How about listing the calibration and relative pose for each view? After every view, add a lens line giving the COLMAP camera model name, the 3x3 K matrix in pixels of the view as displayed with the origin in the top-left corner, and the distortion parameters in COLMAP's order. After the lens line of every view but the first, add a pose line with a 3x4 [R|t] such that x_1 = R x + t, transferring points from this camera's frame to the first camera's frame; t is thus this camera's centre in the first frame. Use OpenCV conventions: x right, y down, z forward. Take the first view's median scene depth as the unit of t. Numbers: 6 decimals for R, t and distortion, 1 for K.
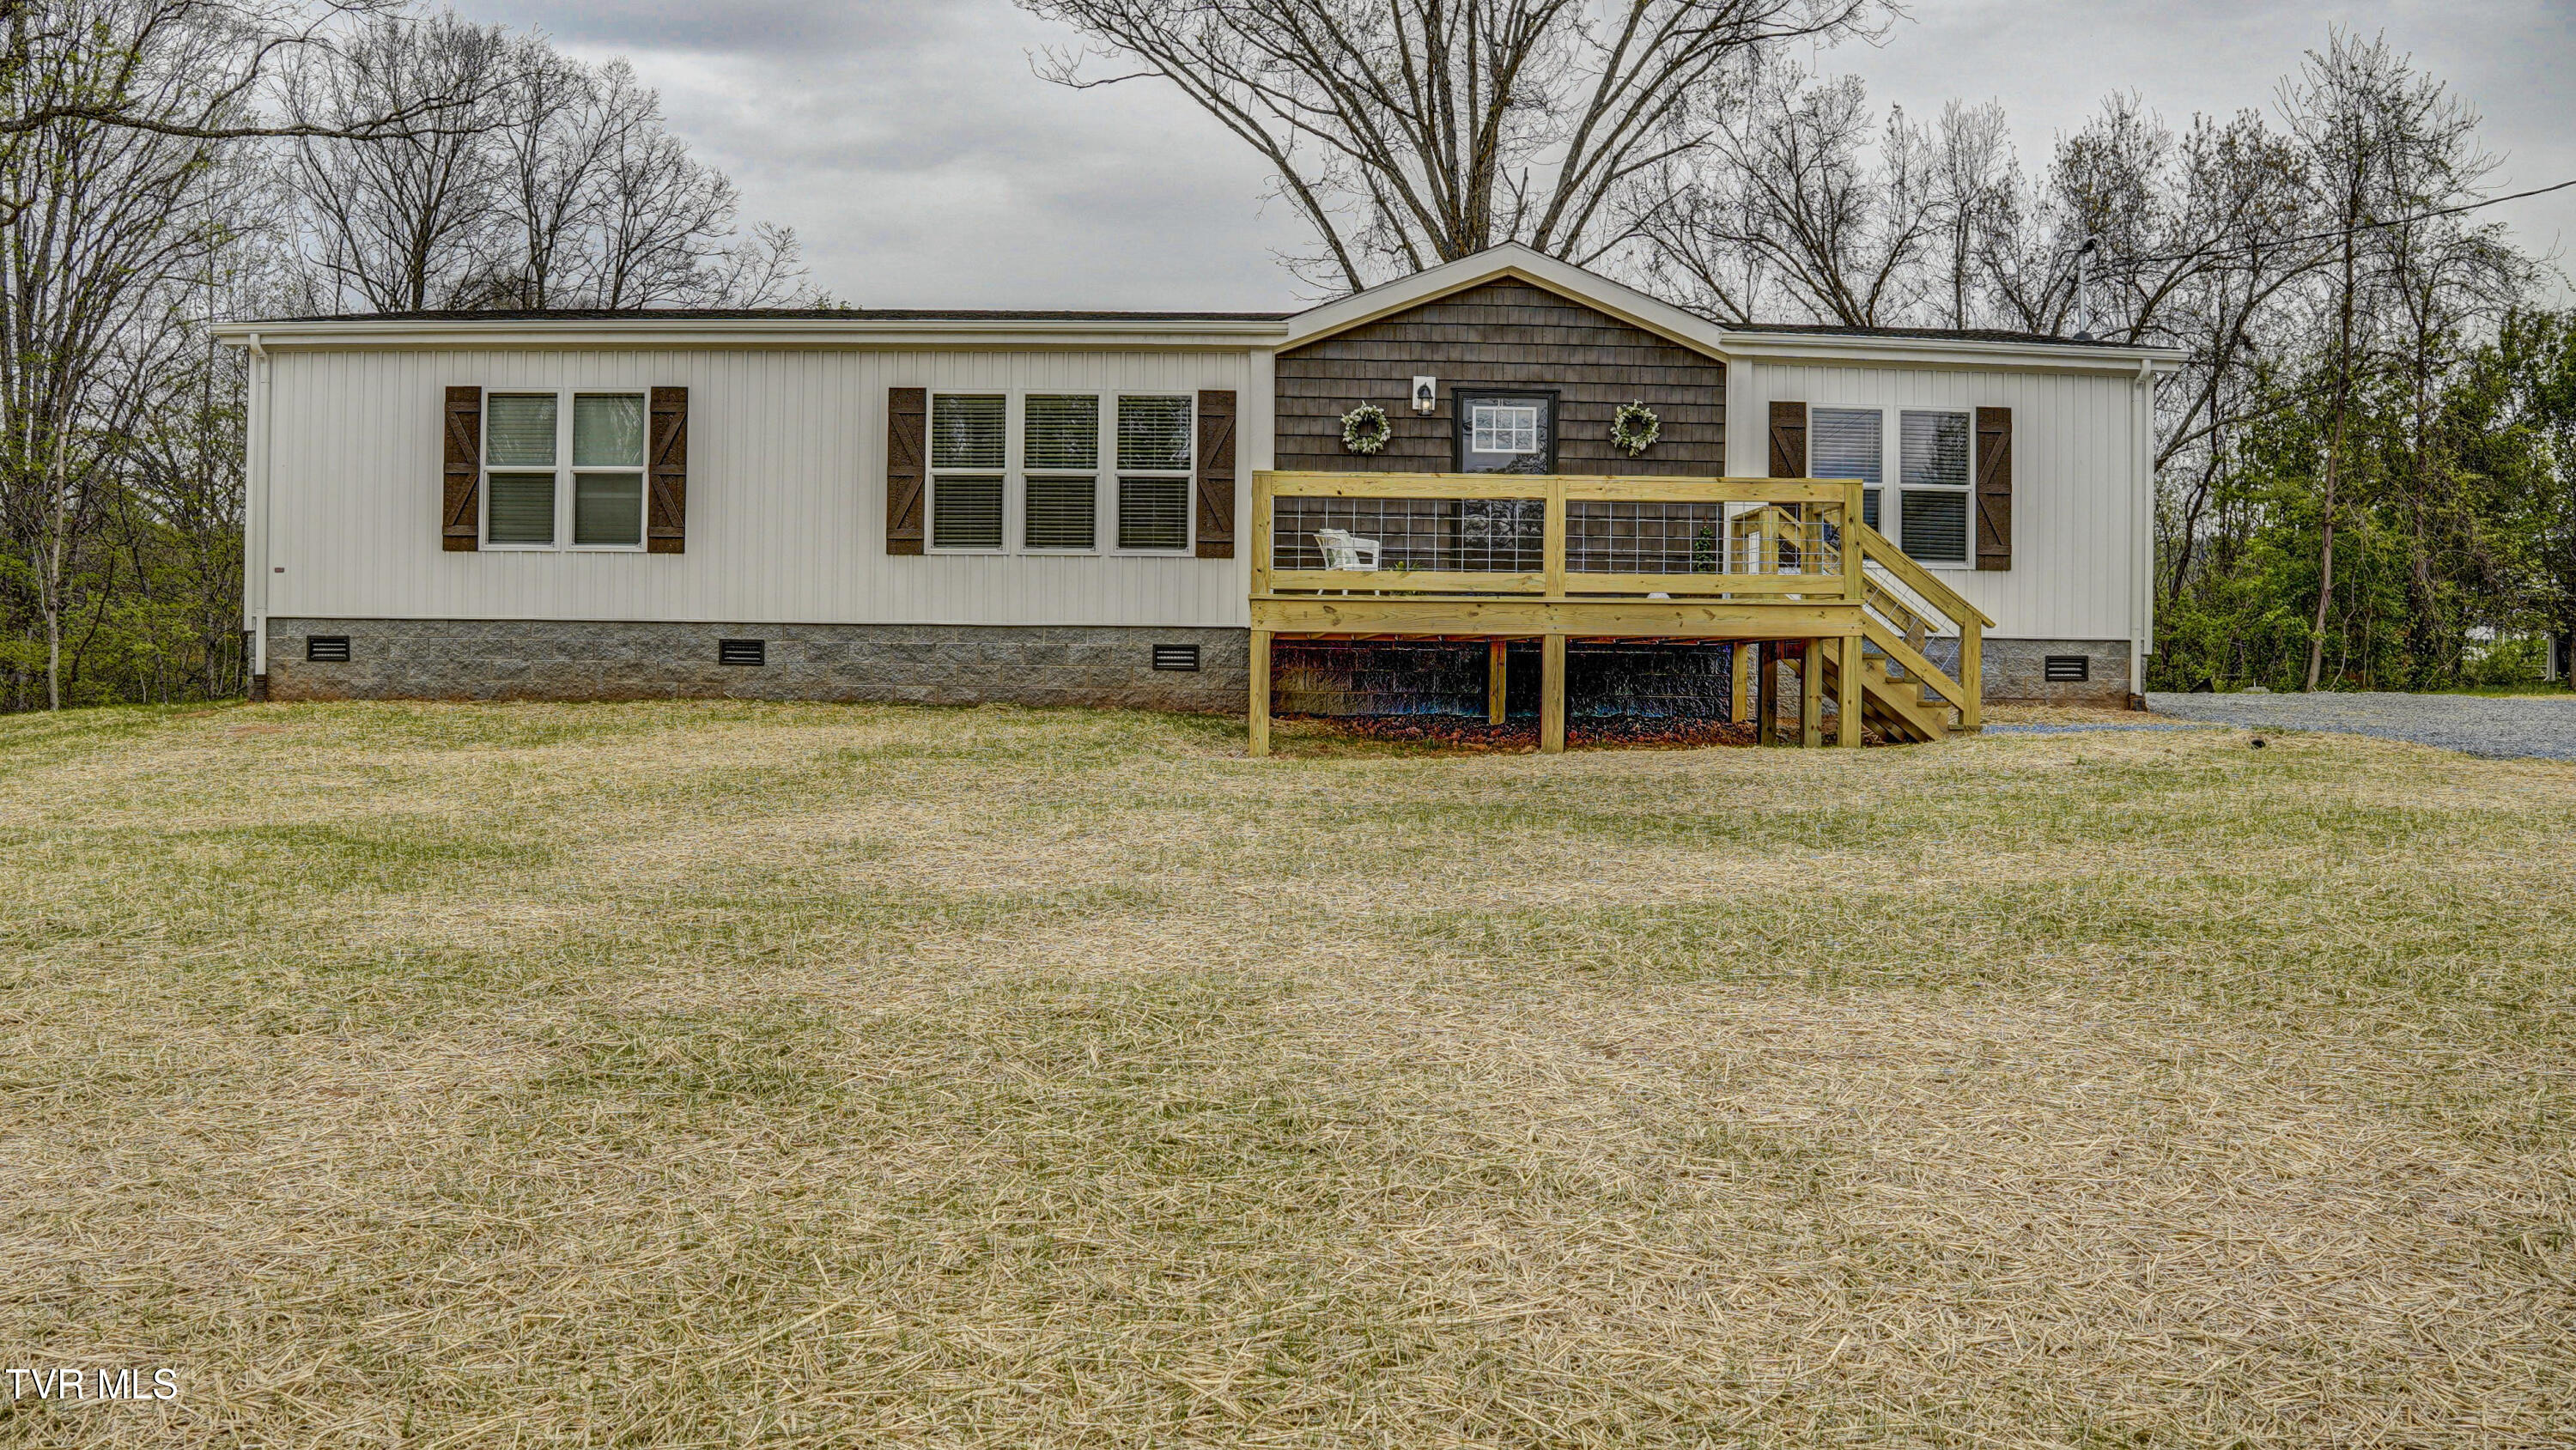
lens RADIAL K [[1949.8, 0, 1288.0], [0, 1949.8, 725.0], [0, 0, 1]] dist [-0.140008, 0.038093]
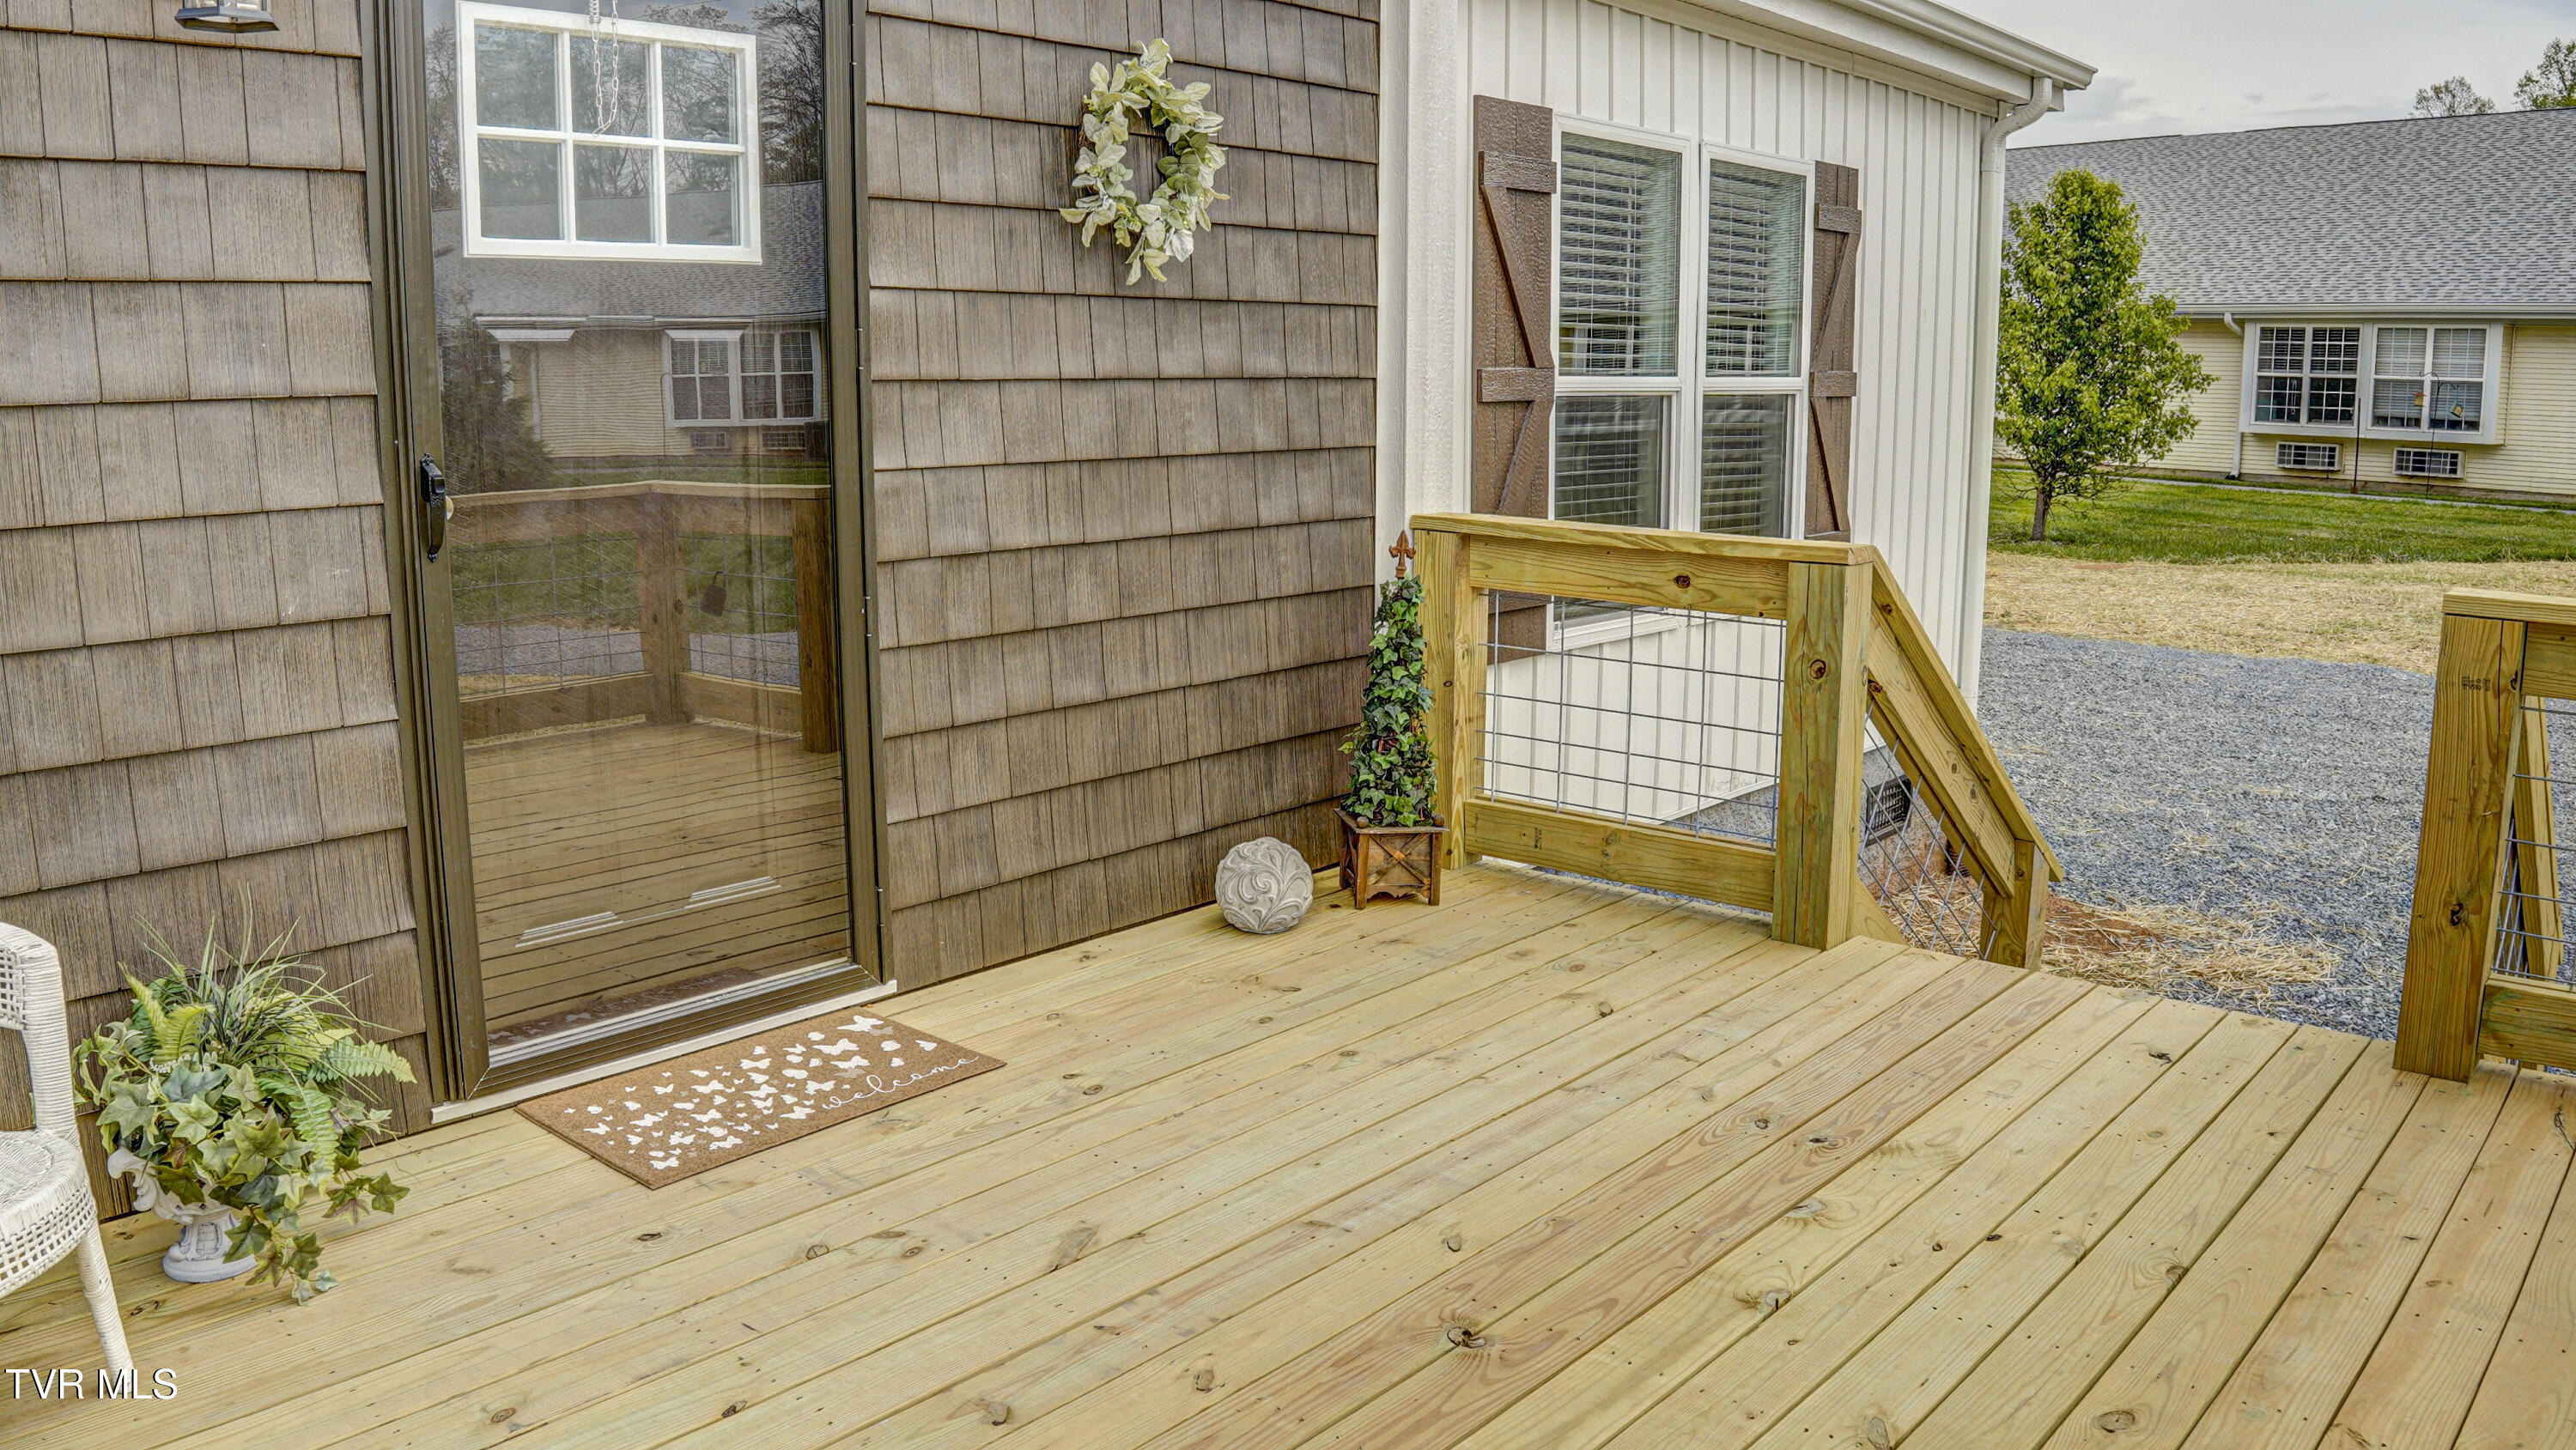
lens RADIAL K [[1949.8, 0, 1288.0], [0, 1949.8, 725.0], [0, 0, 1]] dist [-0.140008, 0.038093]
pose [[0.673769, -0.144760, 0.724623, 0.011261], [0.023176, 0.984281, 0.175084, -0.127214], [-0.738578, -0.101173, 0.666533, 0.827536]]
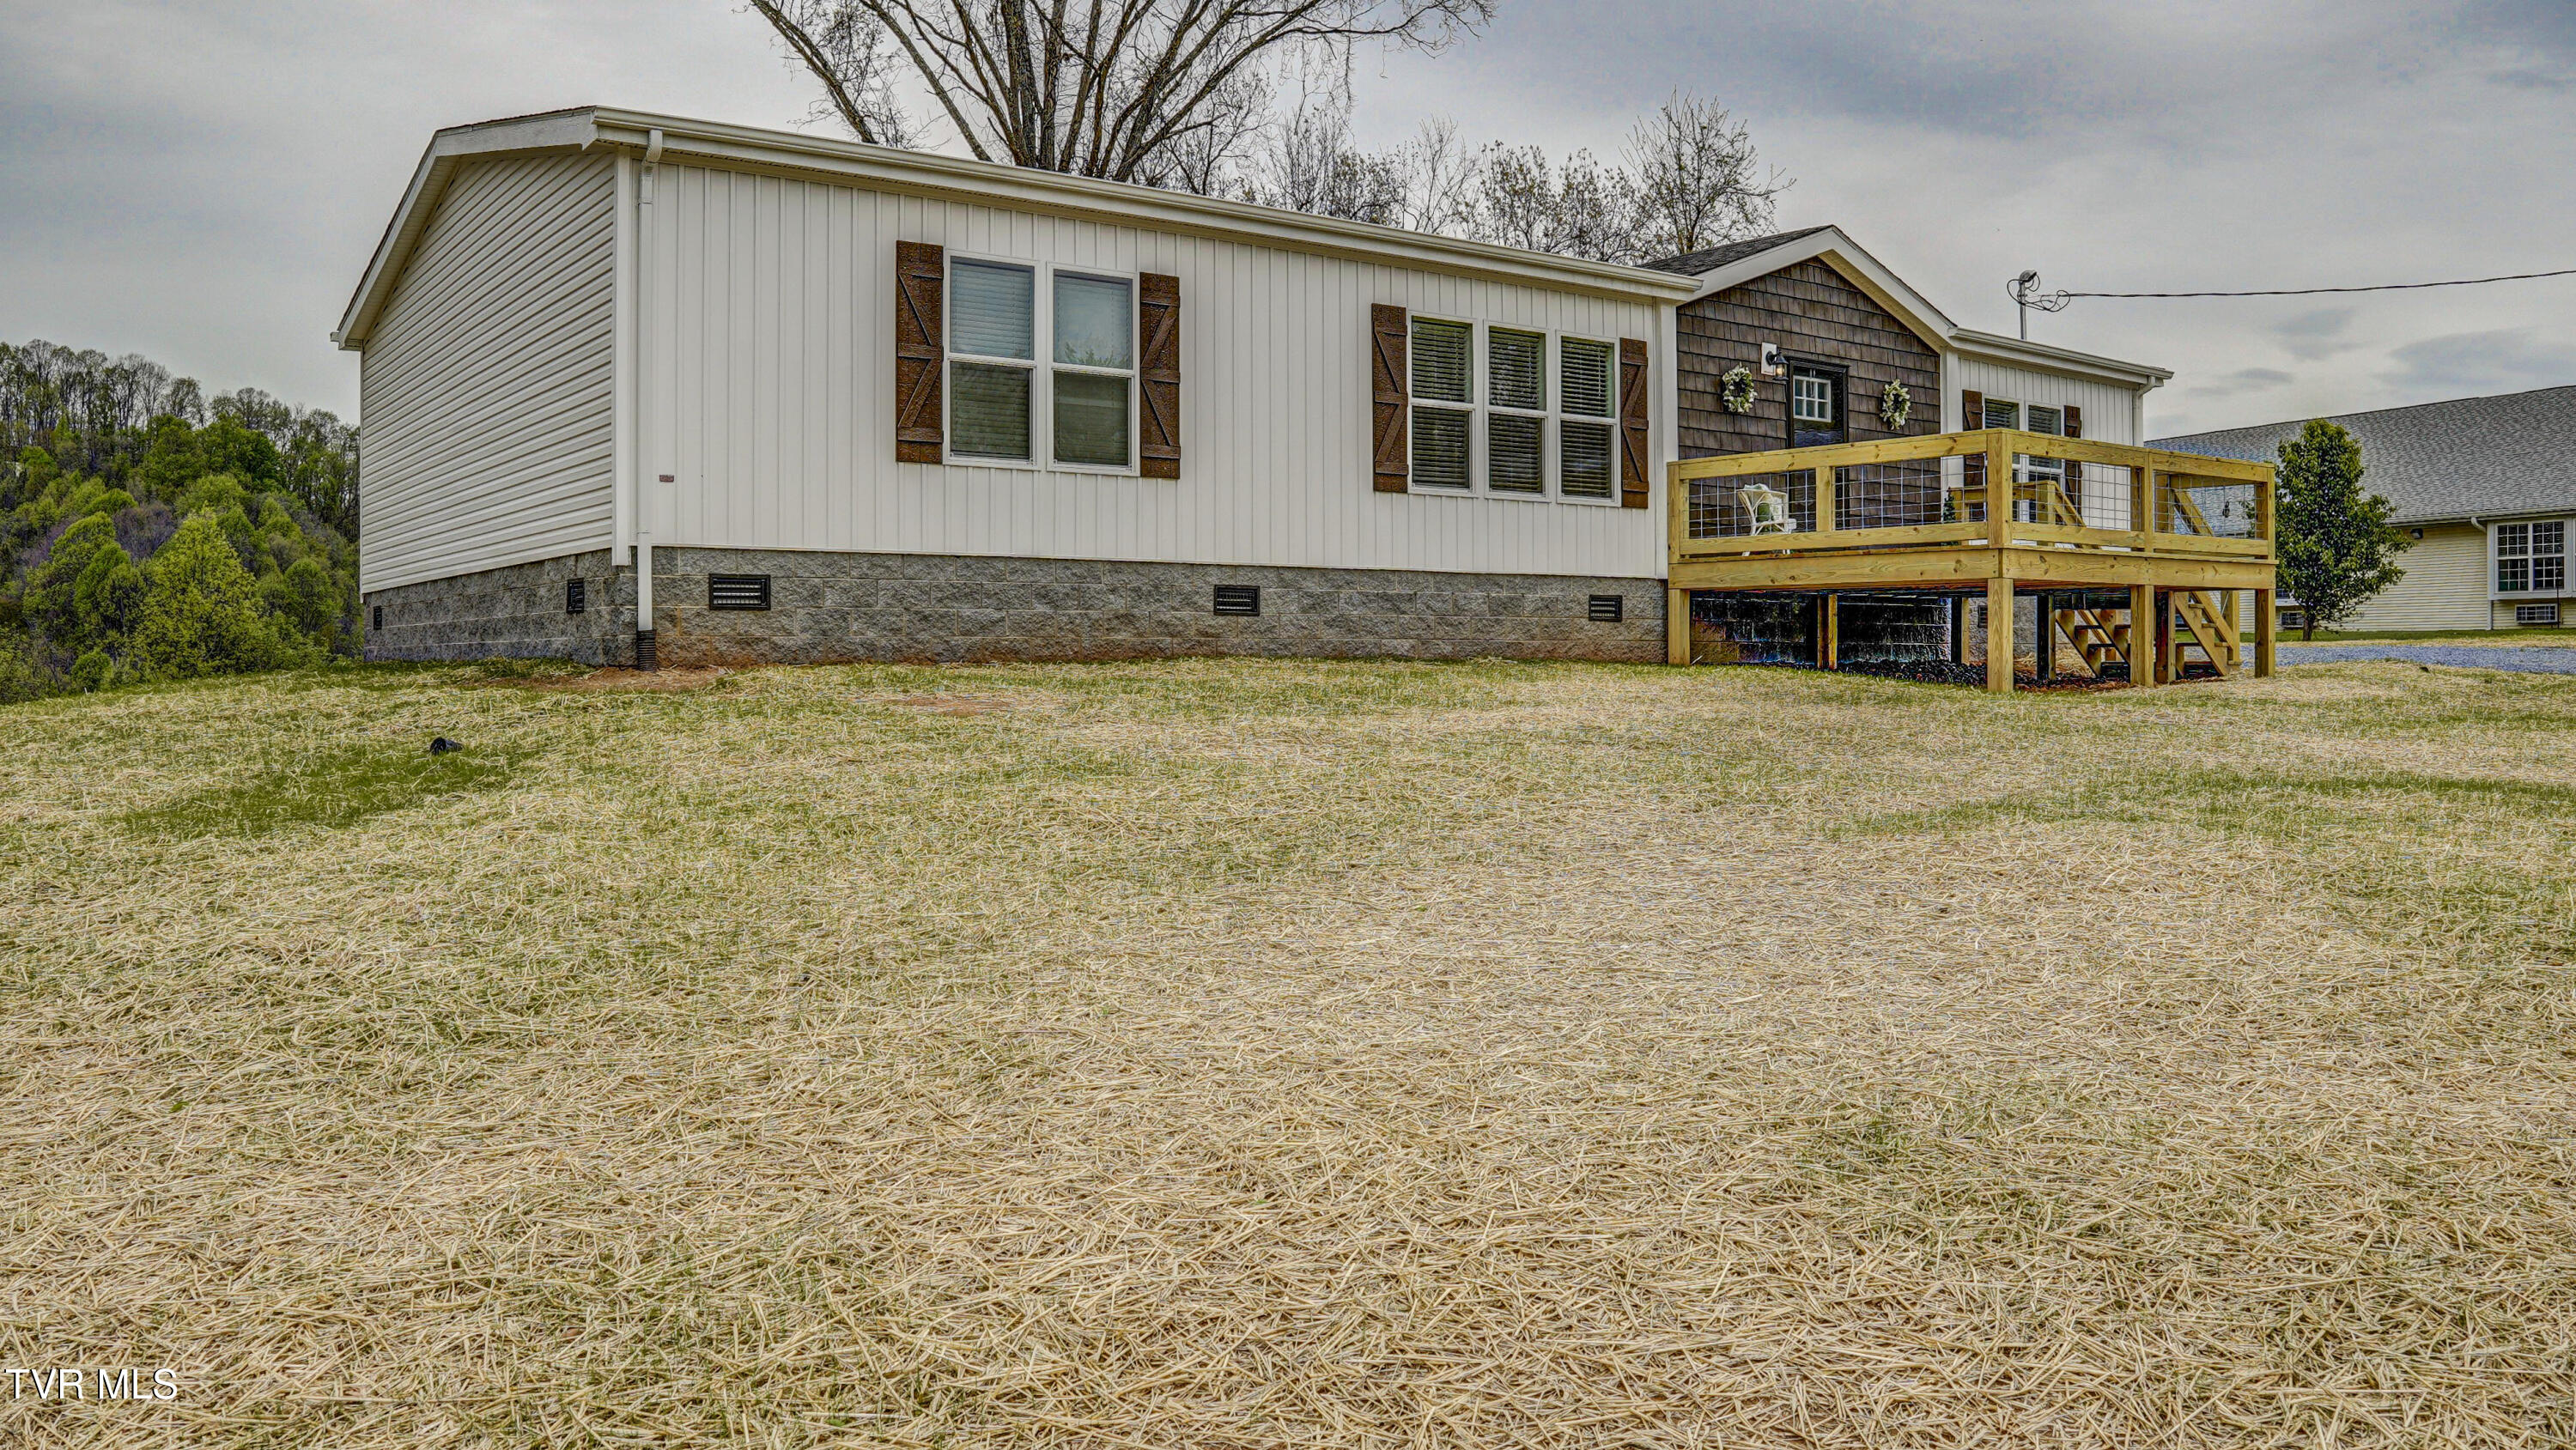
lens RADIAL K [[1949.8, 0, 1288.0], [0, 1949.8, 725.0], [0, 0, 1]] dist [-0.140008, 0.038093]
pose [[0.819924, -0.033829, 0.571471, -0.751895], [0.028043, 0.999428, 0.018928, 0.000868], [-0.571785, 0.000506, 0.820404, 0.292077]]
